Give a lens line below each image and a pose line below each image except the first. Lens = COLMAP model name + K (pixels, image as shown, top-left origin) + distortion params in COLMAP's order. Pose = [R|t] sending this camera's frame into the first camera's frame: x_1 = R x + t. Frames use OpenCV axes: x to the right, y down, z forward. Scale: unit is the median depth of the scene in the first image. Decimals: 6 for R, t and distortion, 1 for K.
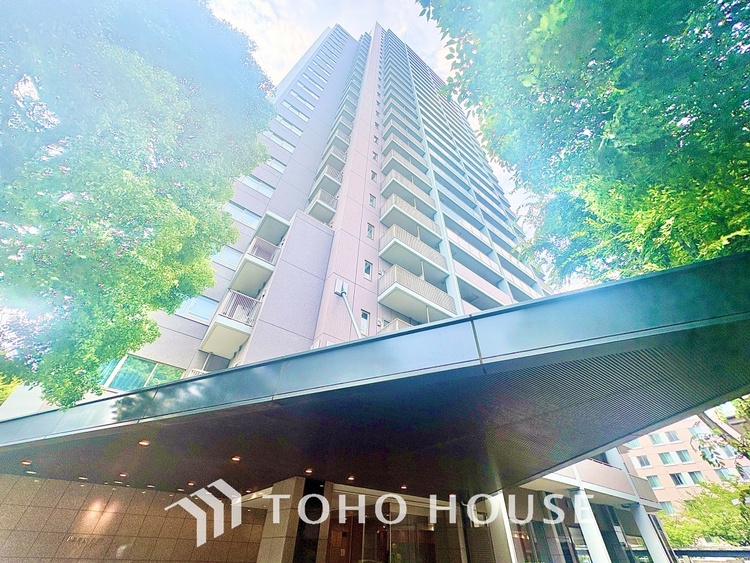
lens RADIAL K [[296.8, 0, 367.4], [0, 296.8, 285.3], [0, 0, 1]] dist [-0.001013, -0.000078]
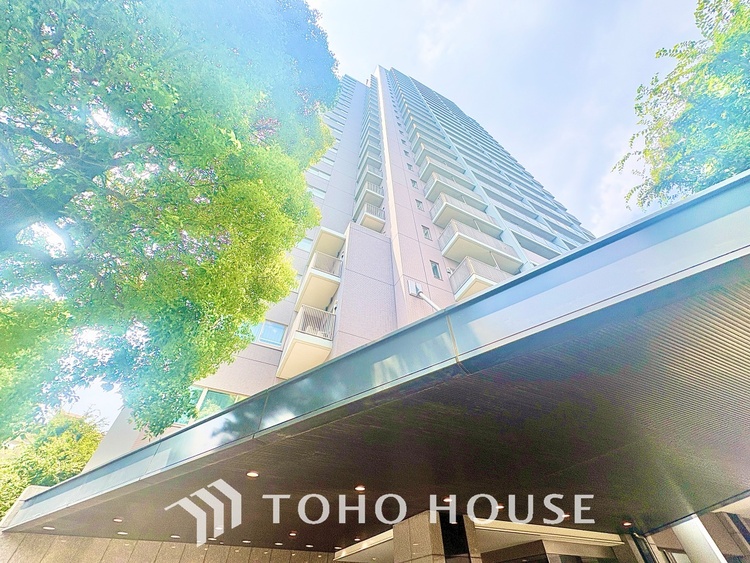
lens RADIAL K [[297.4, 0, 373.0], [0, 297.4, 282.9], [0, 0, 1]] dist [0.001557, 0.000318]
pose [[0.980313, -0.168694, -0.102613, -0.115610], [0.156650, 0.980829, -0.115910, 0.073844], [0.120199, 0.097554, 0.987945, 0.086312]]
